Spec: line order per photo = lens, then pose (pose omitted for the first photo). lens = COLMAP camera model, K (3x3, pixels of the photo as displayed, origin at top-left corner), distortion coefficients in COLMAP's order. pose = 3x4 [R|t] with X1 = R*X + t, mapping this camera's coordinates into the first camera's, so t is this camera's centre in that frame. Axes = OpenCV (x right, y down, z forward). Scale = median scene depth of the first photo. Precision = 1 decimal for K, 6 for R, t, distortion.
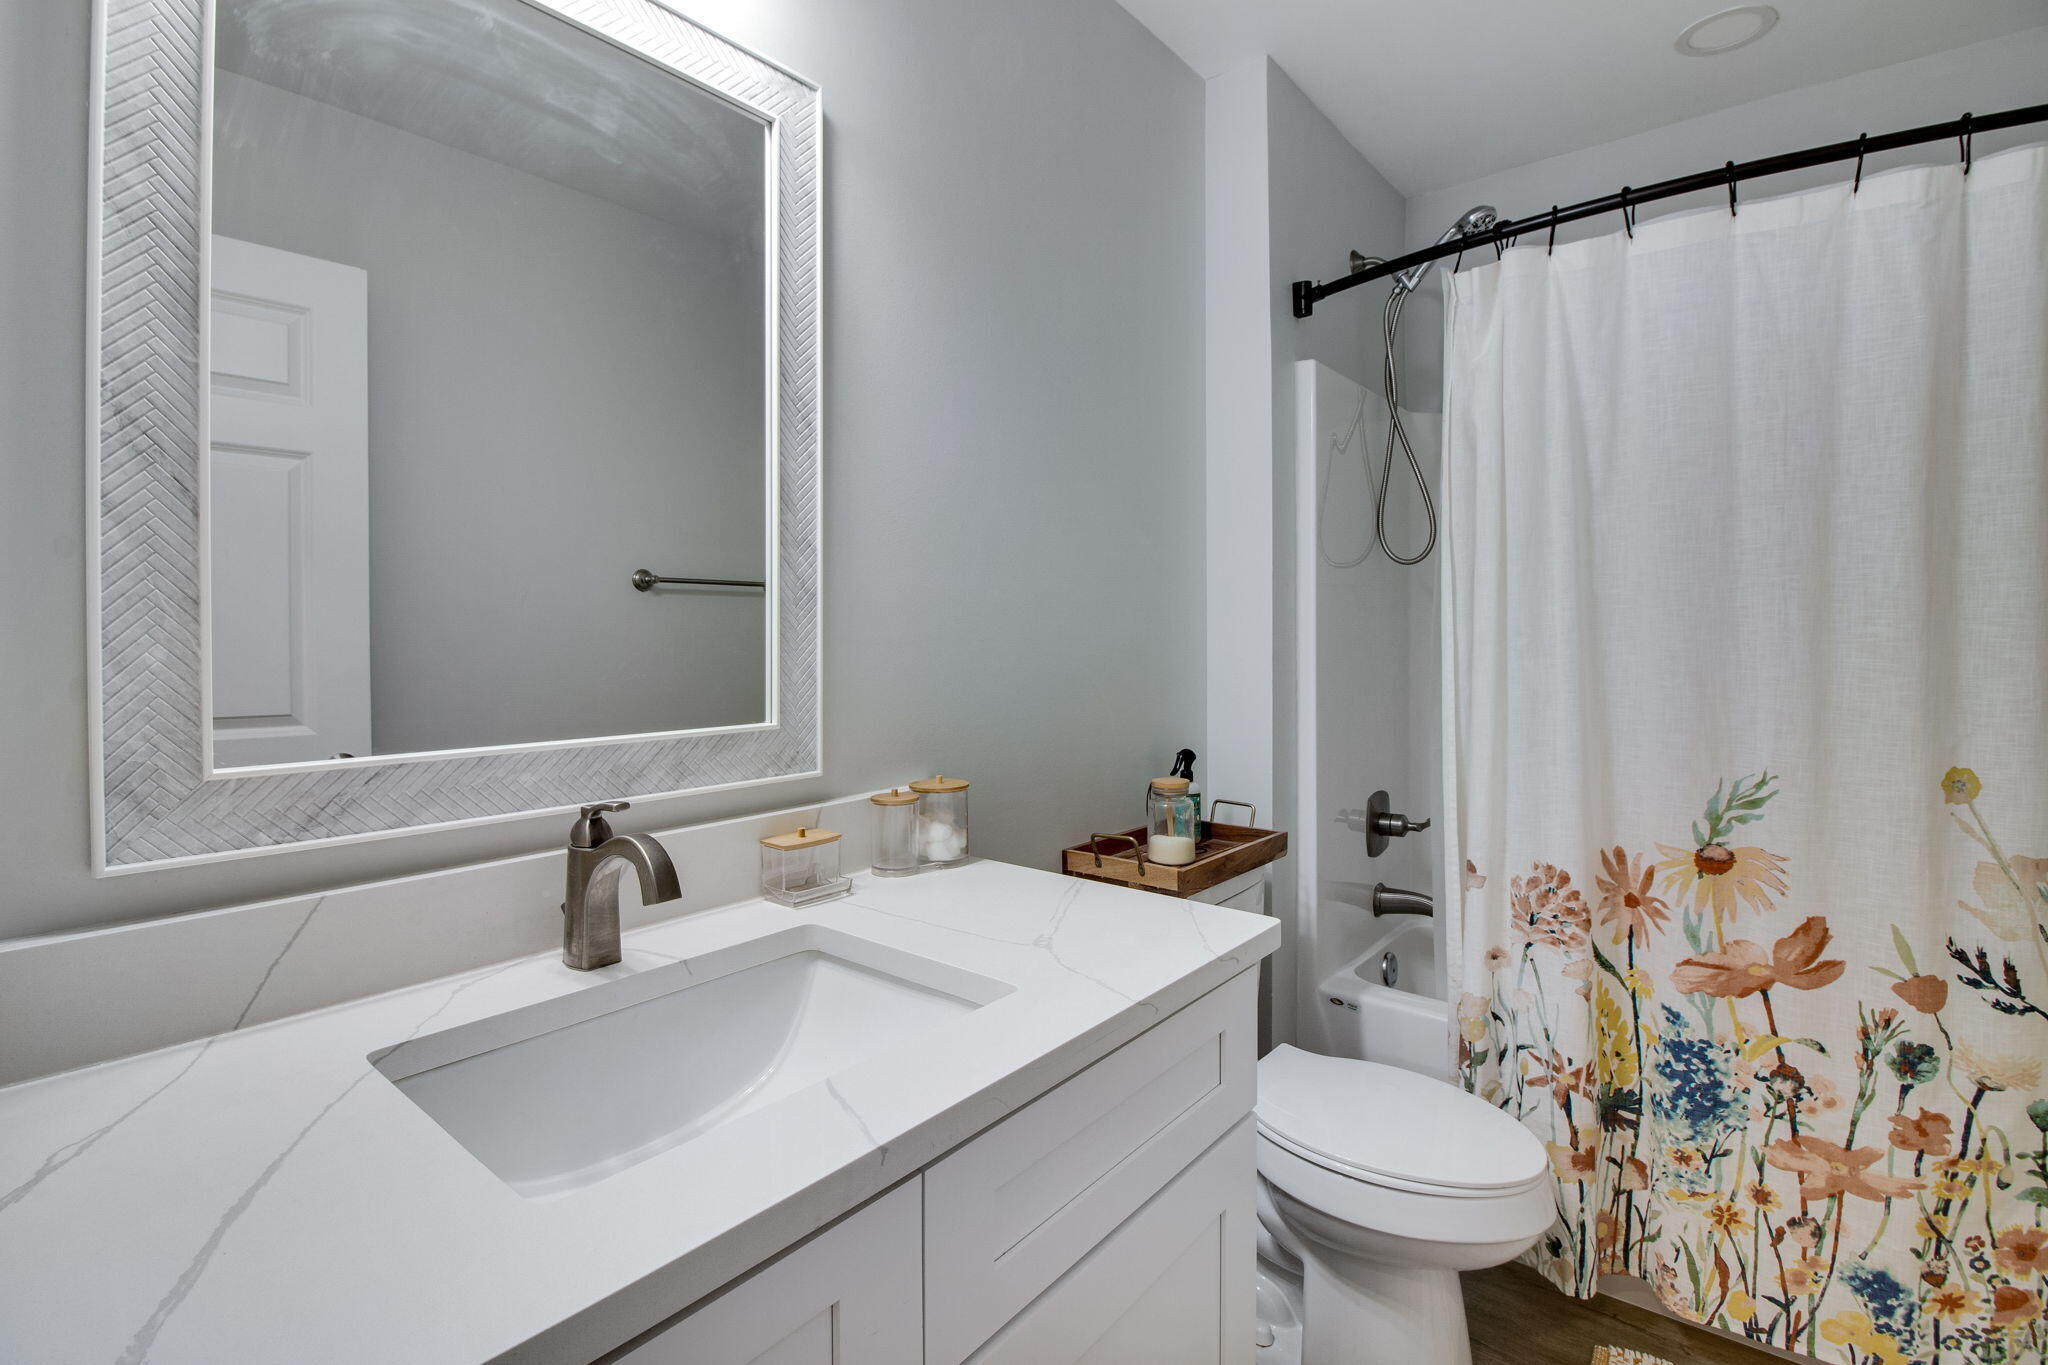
lens RADIAL K [[968.7, 0, 1018.9], [0, 968.7, 651.5], [0, 0, 1]] dist [-0.030705, 0.000008]
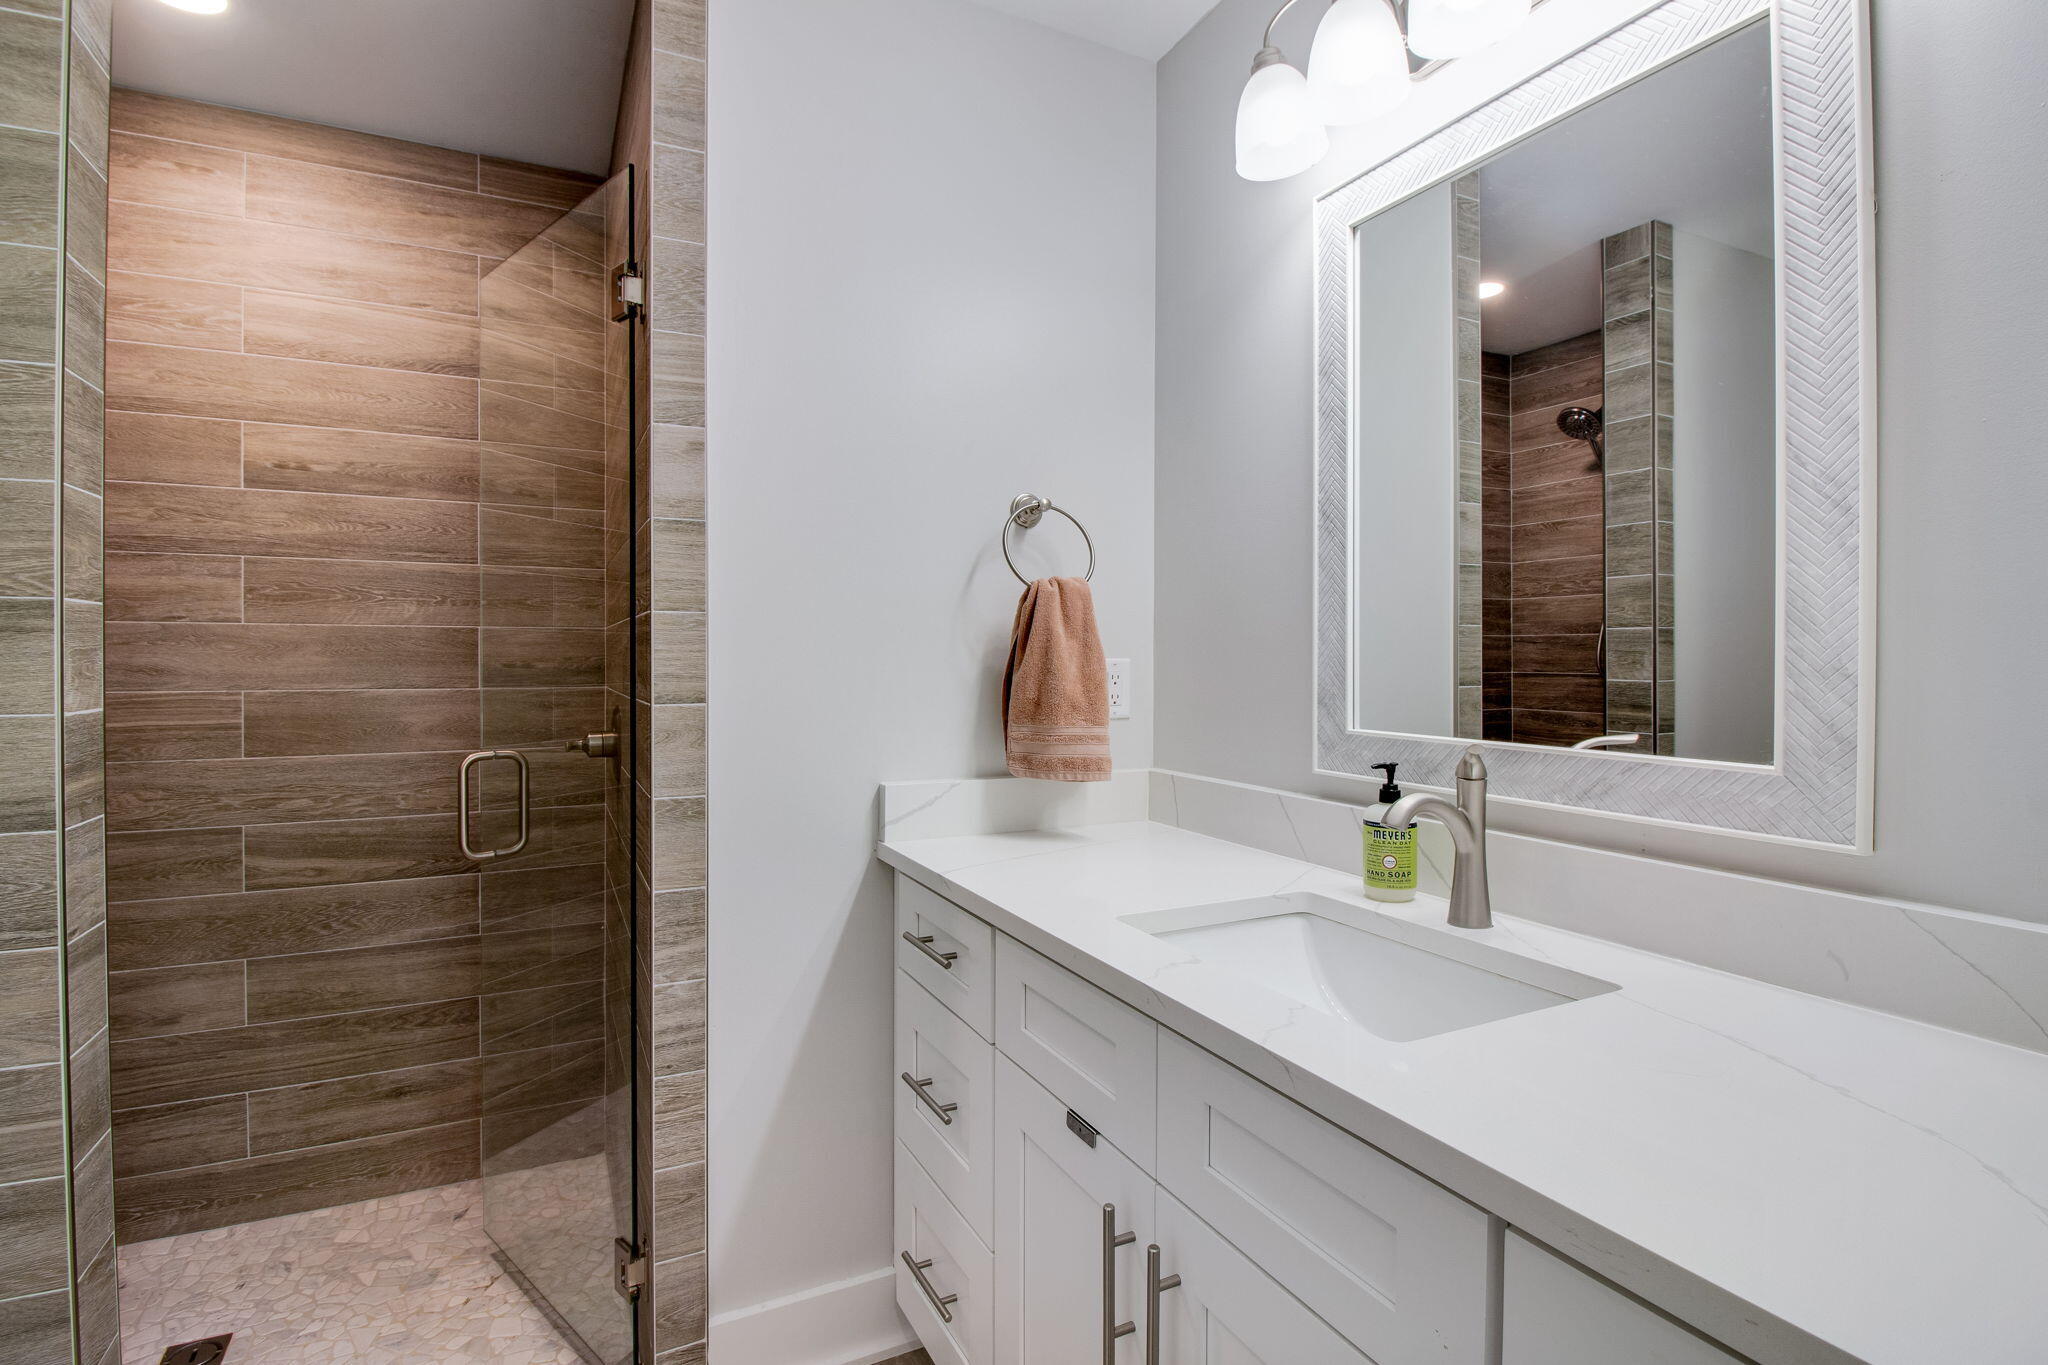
lens RADIAL K [[968.7, 0, 1018.9], [0, 968.7, 651.5], [0, 0, 1]] dist [-0.030705, 0.000008]
pose [[-0.408807, 0.006495, -0.912598, 0.881637], [-0.008187, 0.999908, 0.010784, -0.029701], [0.912584, 0.011880, -0.408716, 0.940450]]
